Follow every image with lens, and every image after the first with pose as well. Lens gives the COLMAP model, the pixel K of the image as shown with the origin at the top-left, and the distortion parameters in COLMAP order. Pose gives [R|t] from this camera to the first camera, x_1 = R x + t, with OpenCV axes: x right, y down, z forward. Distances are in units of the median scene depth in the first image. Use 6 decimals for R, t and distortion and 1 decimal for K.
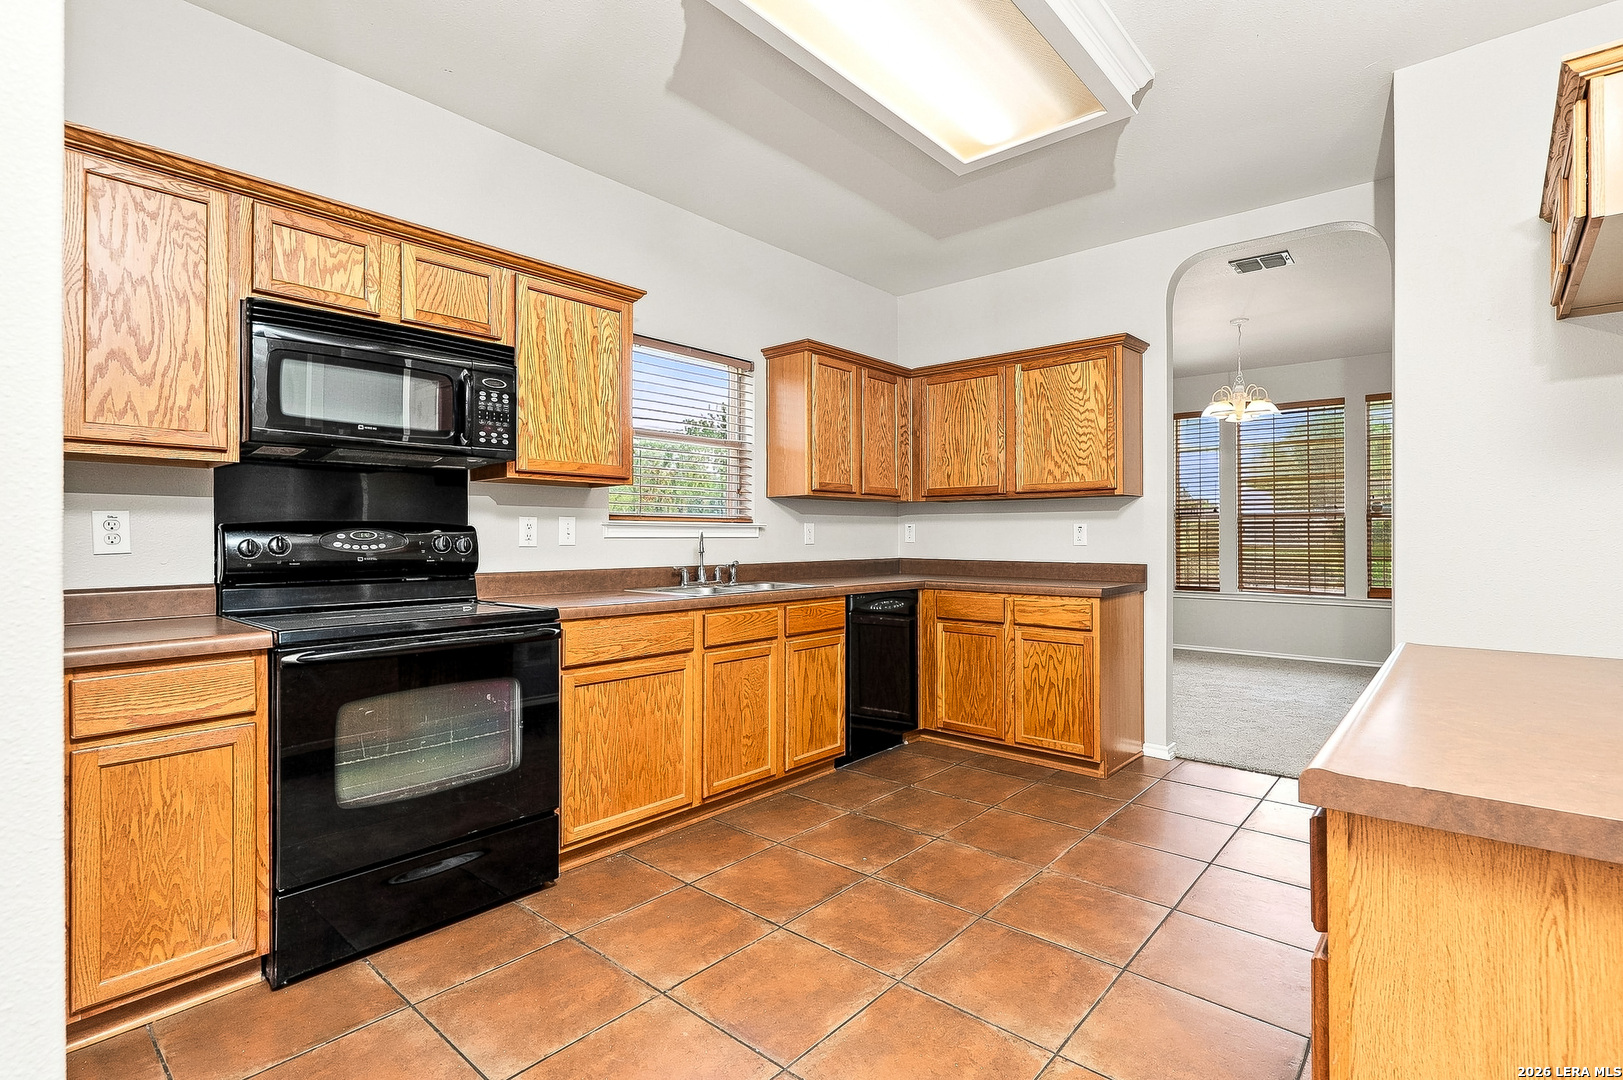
lens RADIAL K [[760.1, 0, 827.5], [0, 760.1, 534.8], [0, 0, 1]] dist [-0.000904, -0.000023]
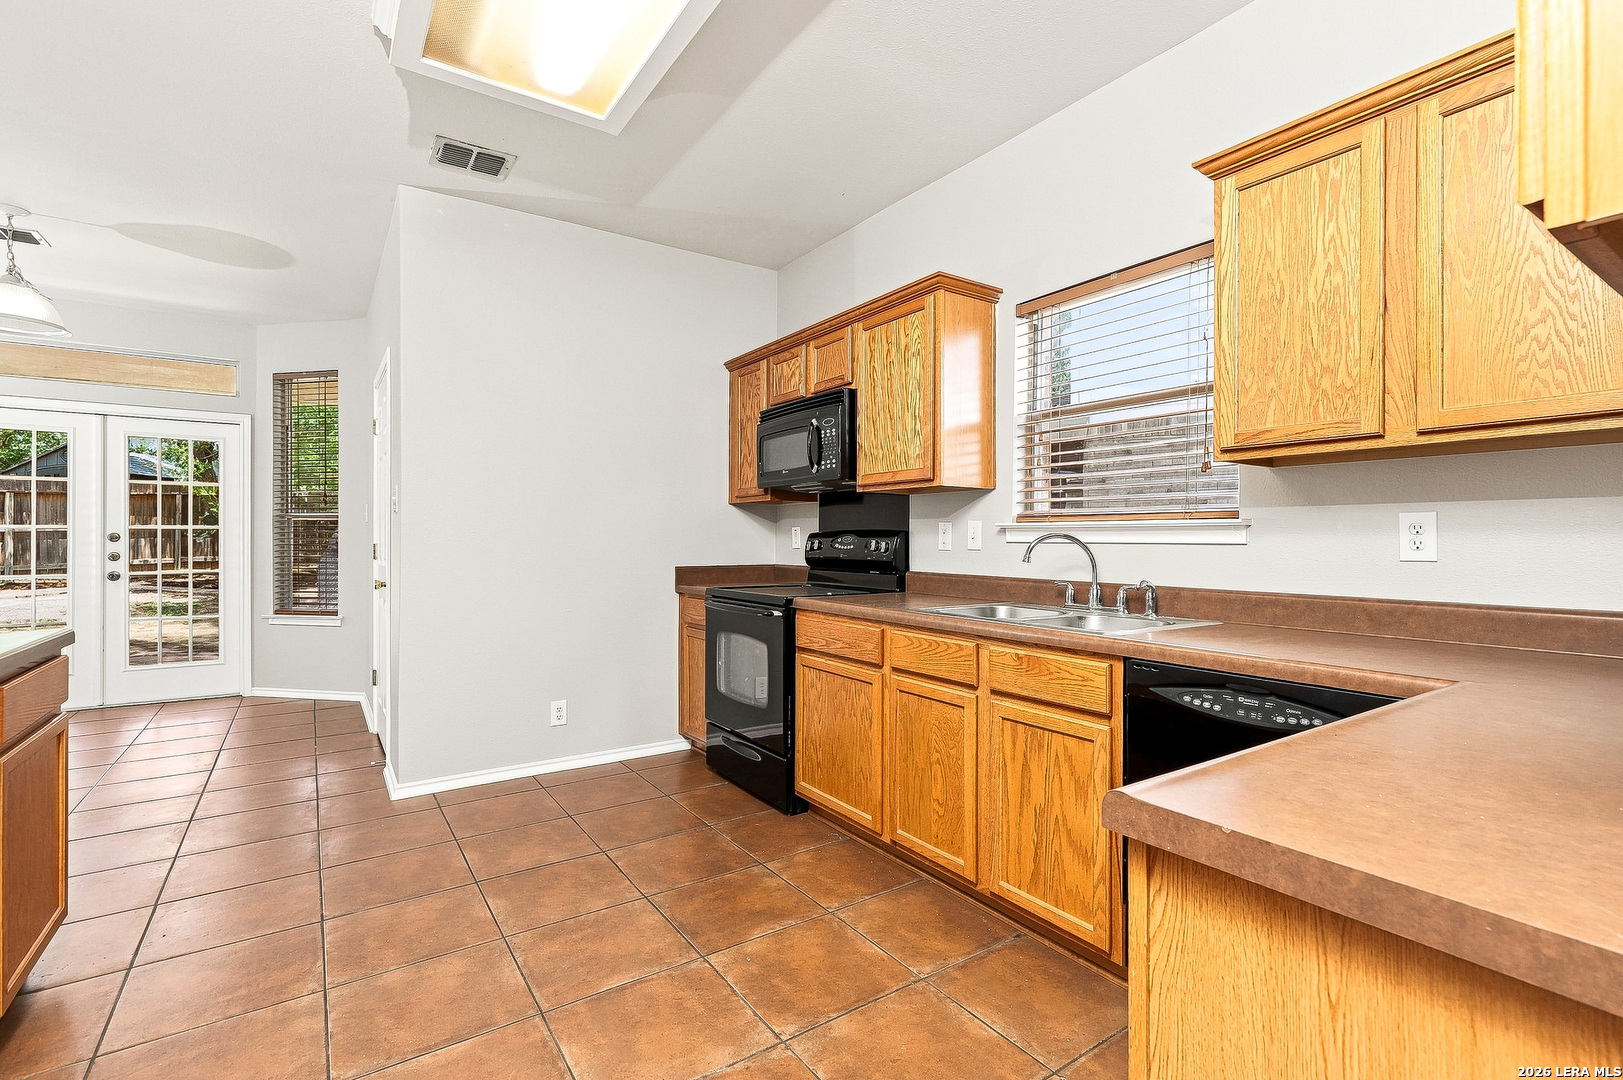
lens RADIAL K [[748.3, 0, 847.3], [0, 748.3, 542.0], [0, 0, 1]] dist [0.000076, 0.000086]
pose [[-0.239044, 0.004109, -0.971000, 0.752924], [0.002046, 0.999991, 0.003728, 0.000359], [0.971007, -0.001095, -0.239050, 1.268400]]
